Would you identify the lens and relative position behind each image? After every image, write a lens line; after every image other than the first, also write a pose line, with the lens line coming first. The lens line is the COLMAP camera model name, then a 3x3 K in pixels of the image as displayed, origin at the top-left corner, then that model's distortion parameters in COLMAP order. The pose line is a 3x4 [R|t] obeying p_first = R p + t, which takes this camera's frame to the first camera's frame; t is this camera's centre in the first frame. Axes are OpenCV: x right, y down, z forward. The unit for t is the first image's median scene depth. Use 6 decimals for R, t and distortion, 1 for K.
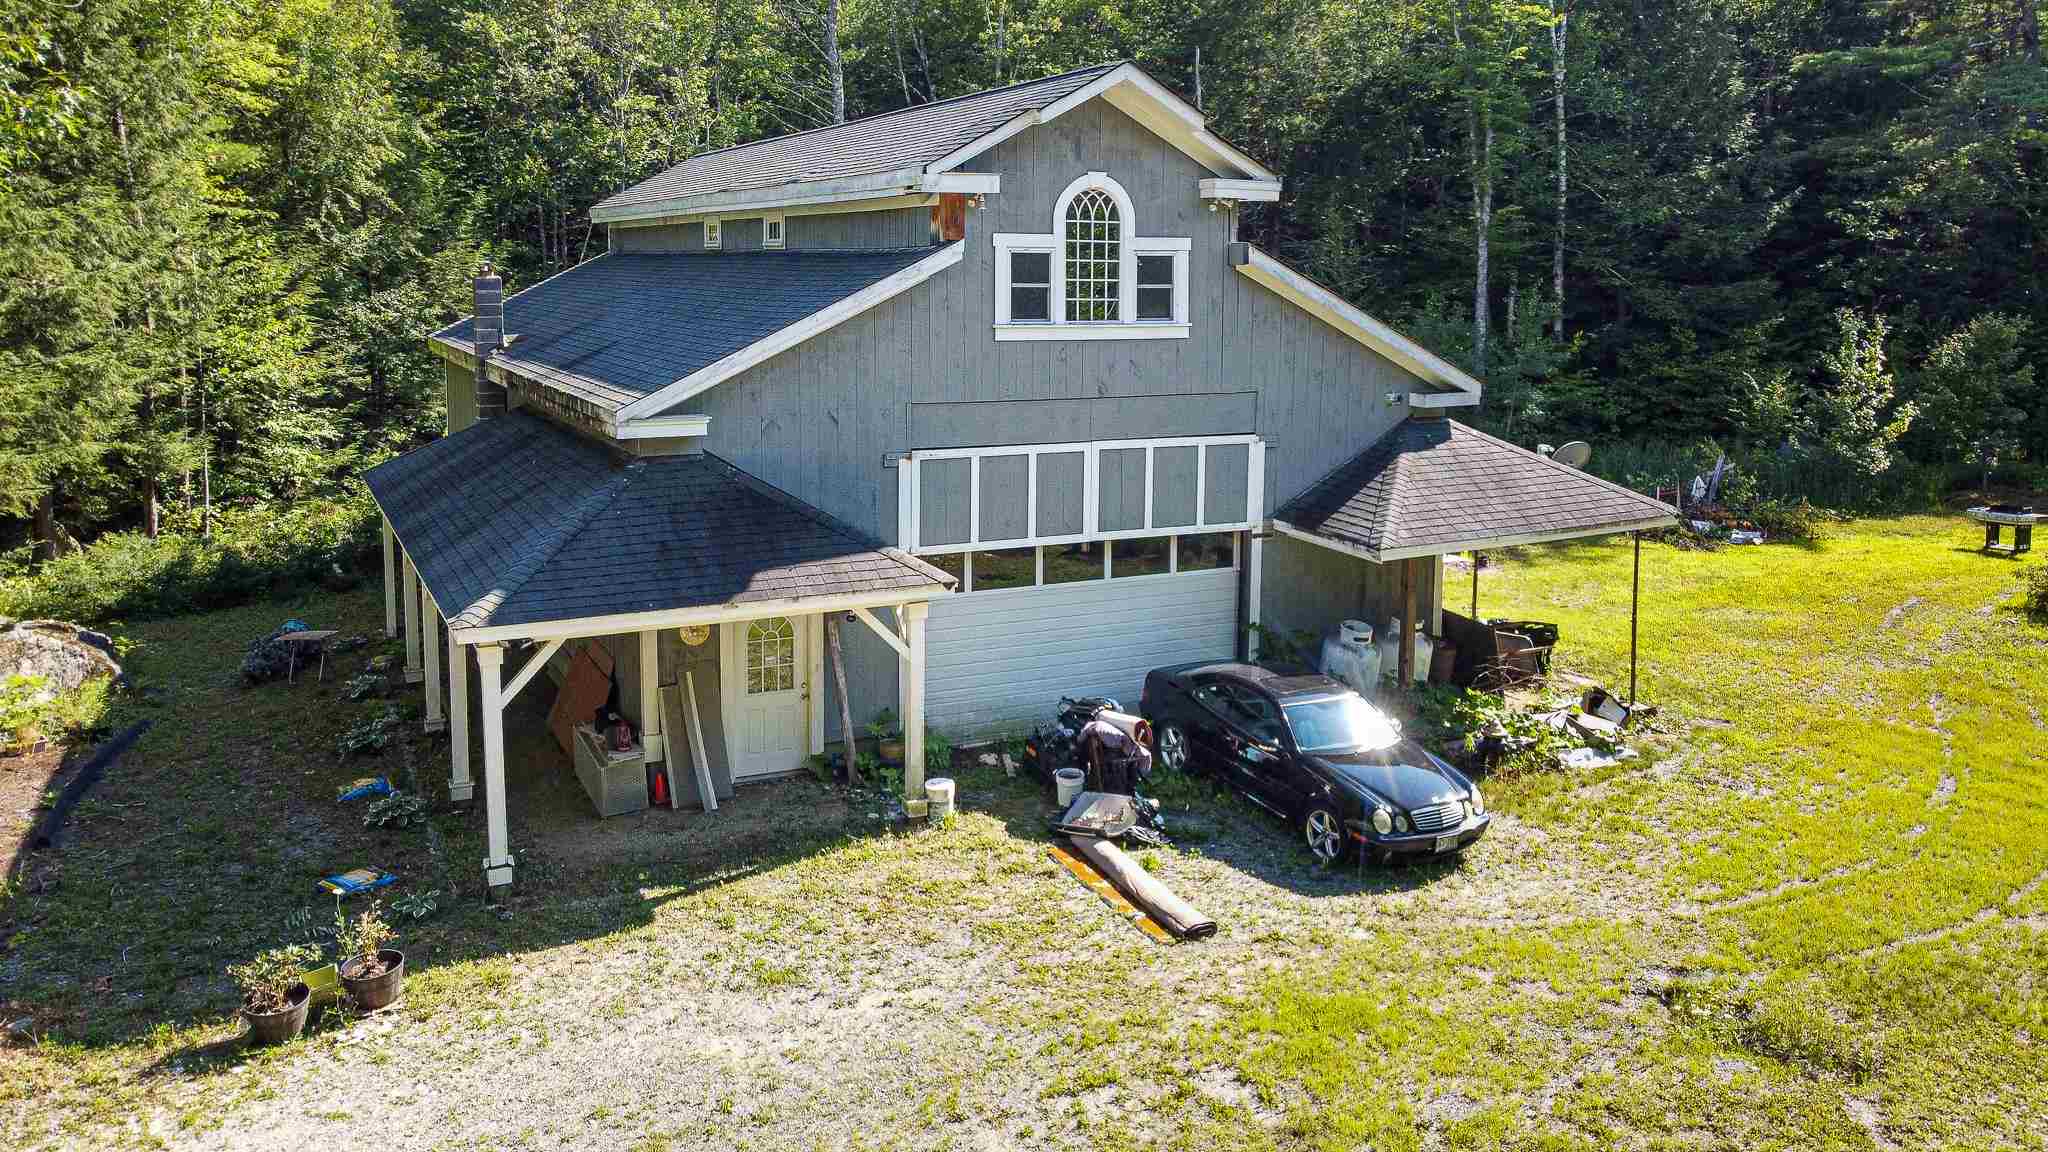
lens RADIAL K [[1596.8, 0, 1010.7], [0, 1596.8, 425.6], [0, 0, 1]] dist [-0.000299, -0.010422]
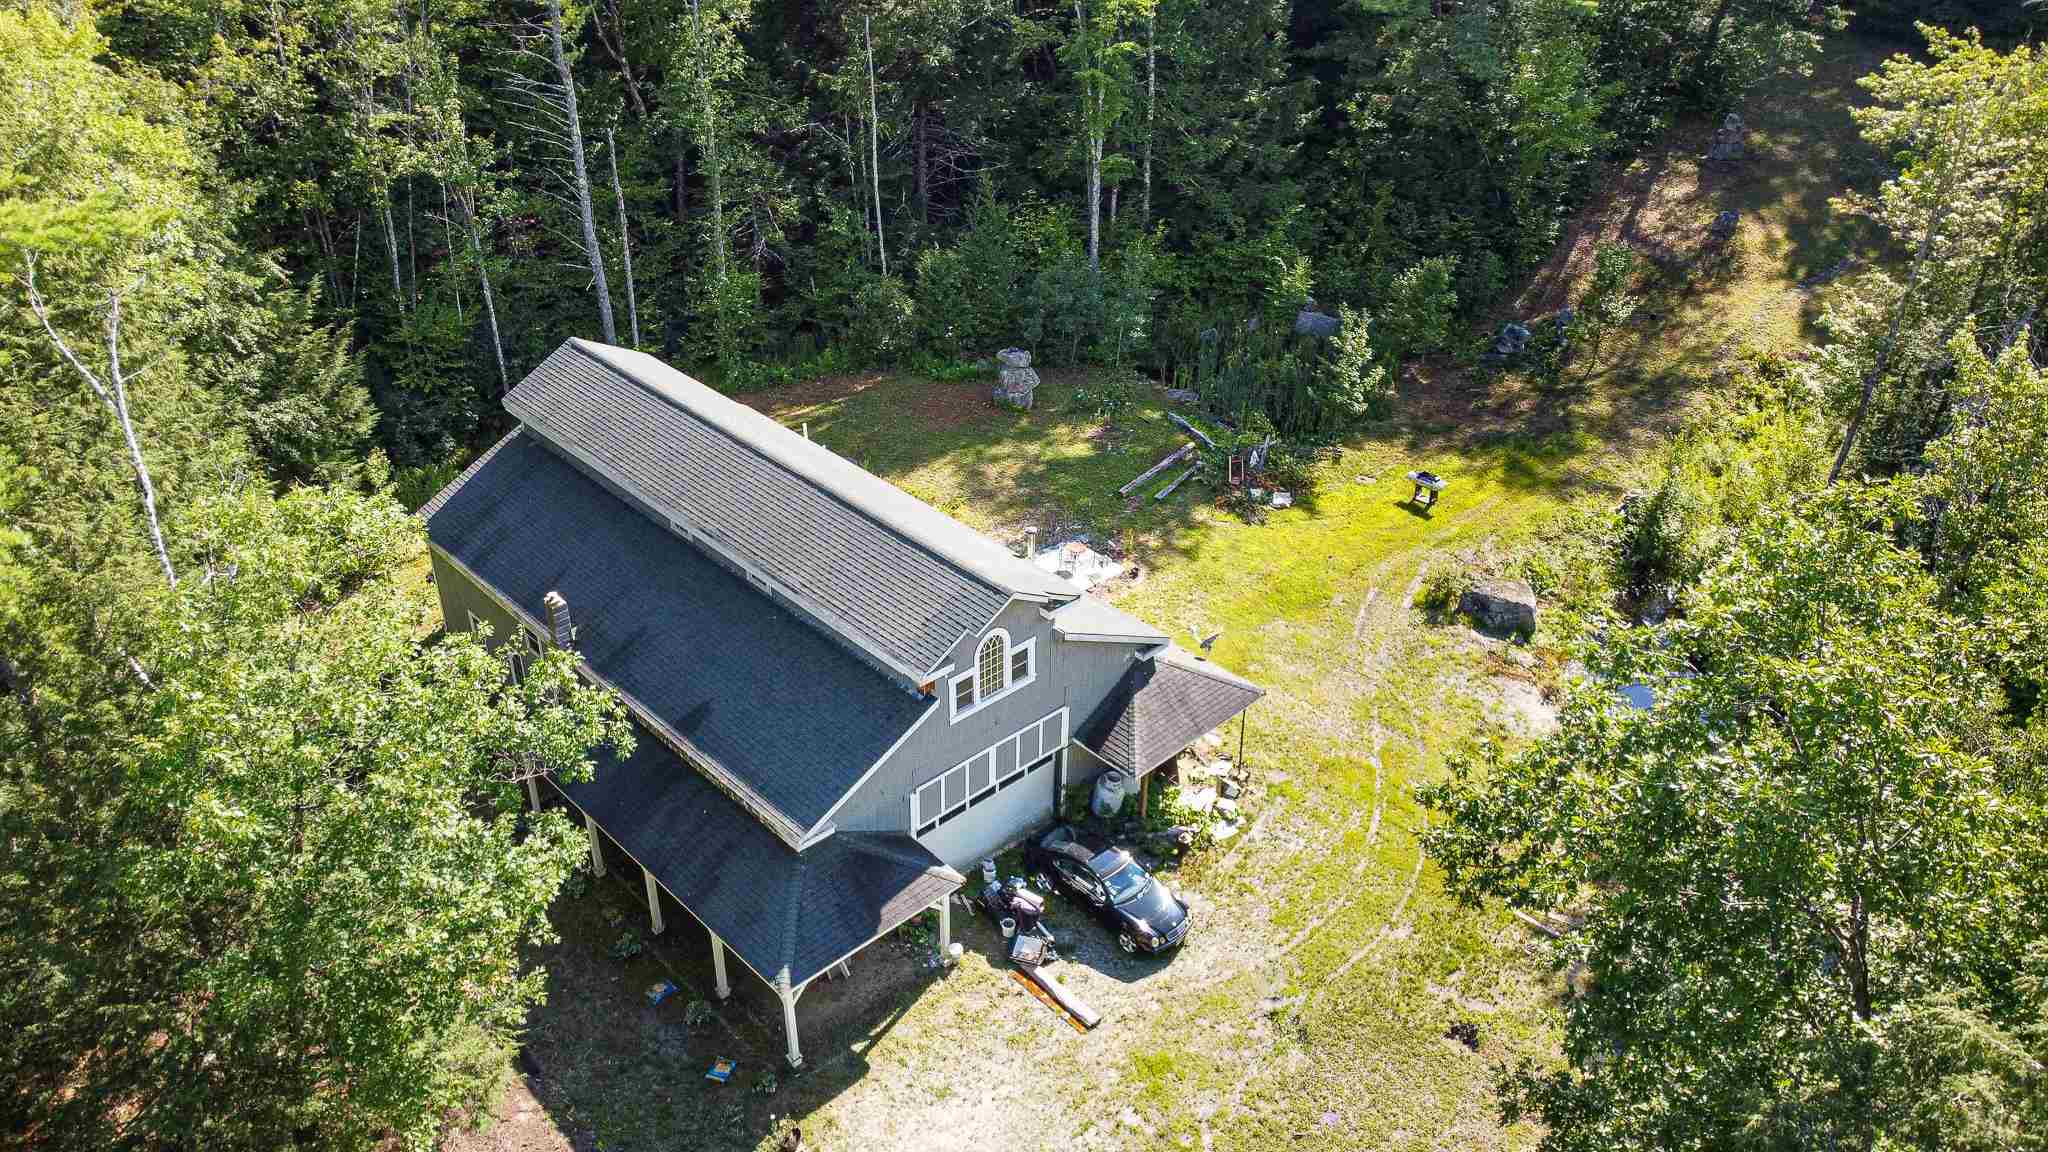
lens RADIAL K [[1564.4, 0, 1024.0], [0, 1564.4, 576.0], [0, 0, 1]] dist [-0.003101, -0.002318]
pose [[0.953586, -0.151174, 0.260423, -0.384143], [0.024512, 0.900946, 0.433238, -1.018094], [-0.300122, -0.406746, 0.862835, -0.574654]]
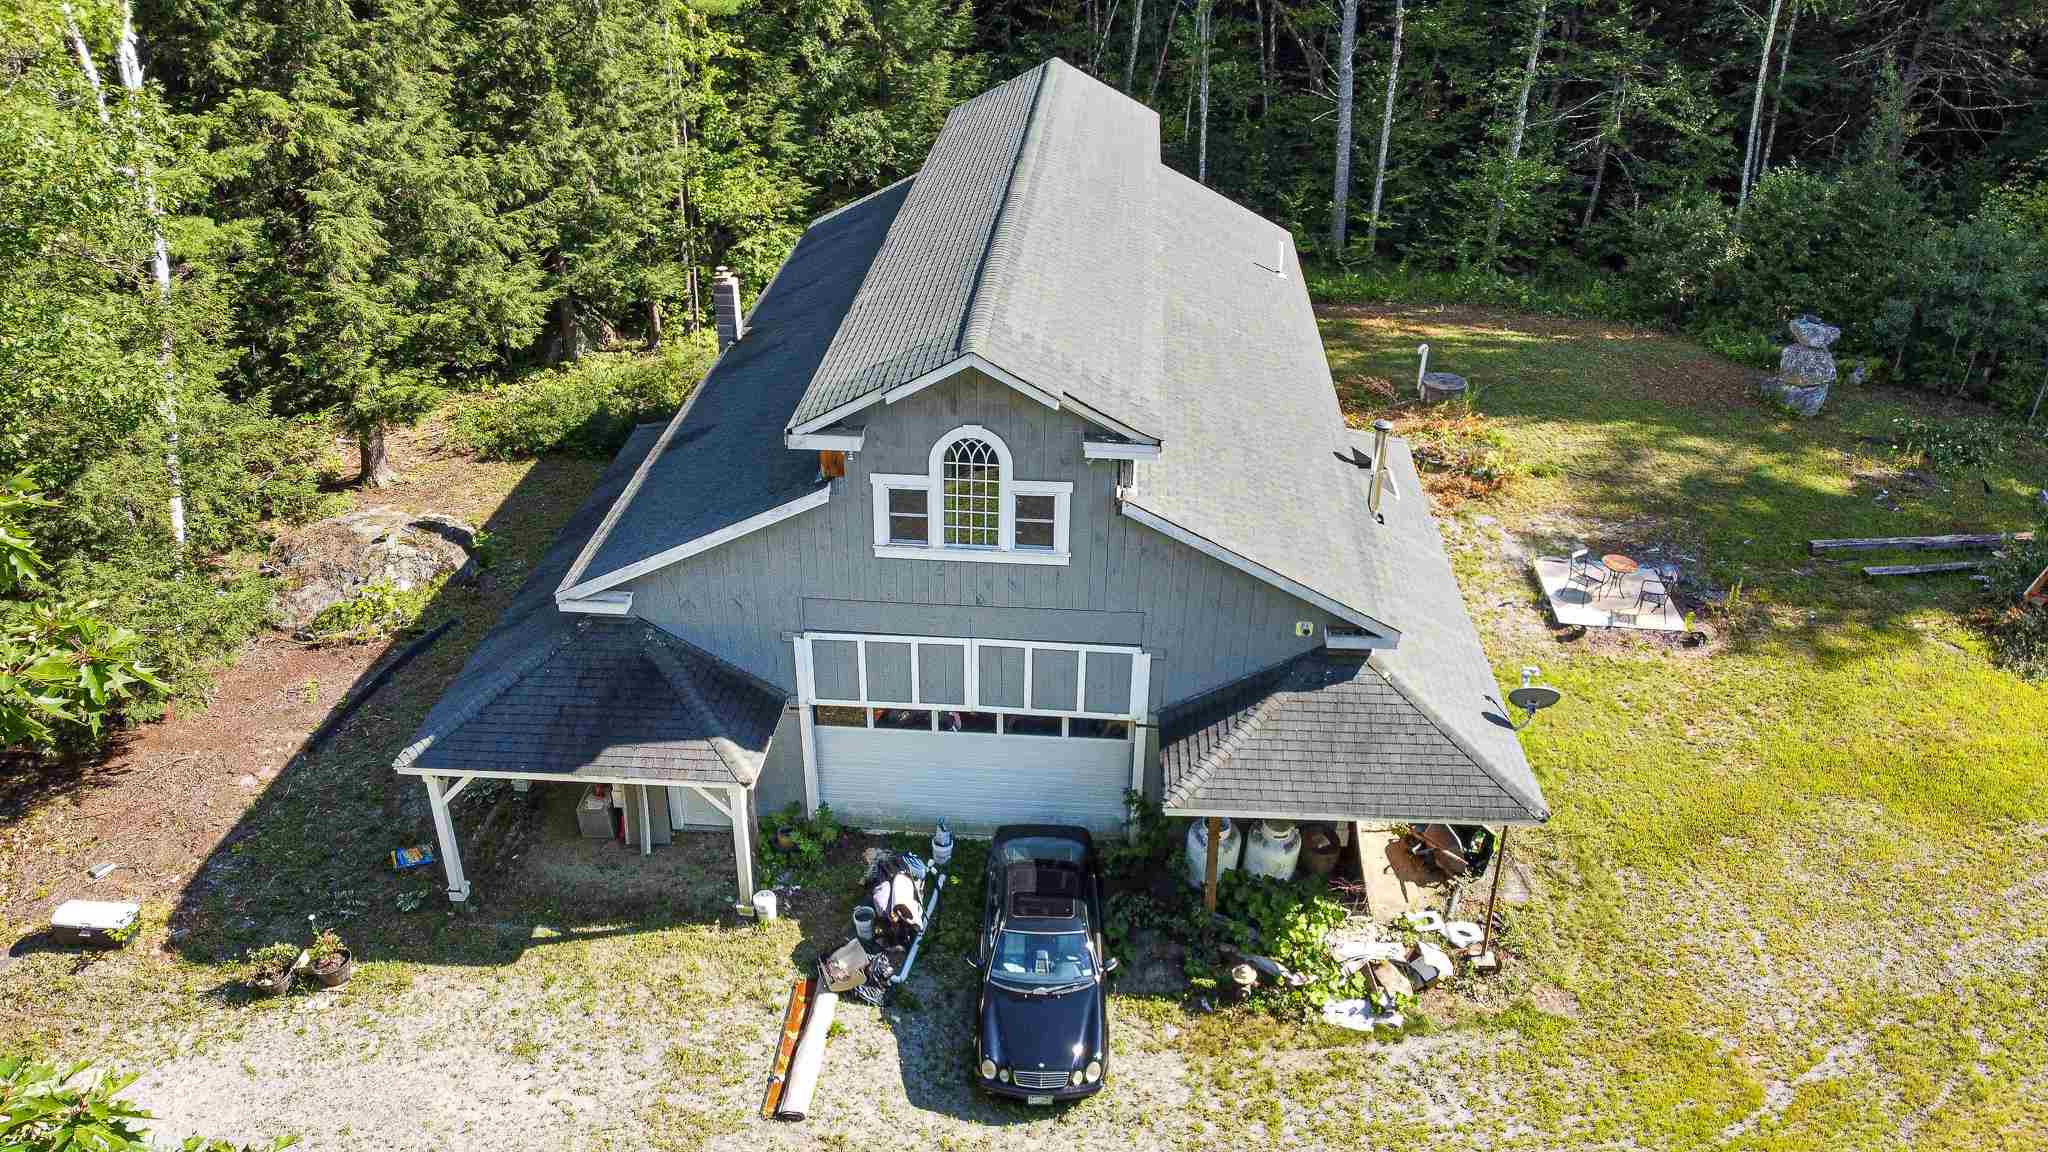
lens RADIAL K [[1564.4, 0, 1024.0], [0, 1564.4, 576.0], [0, 0, 1]] dist [-0.003101, -0.002318]
pose [[0.865674, 0.242050, -0.438201, 0.582508], [-0.054082, 0.915434, 0.398819, -0.496568], [0.497678, -0.321548, 0.805558, 0.125417]]
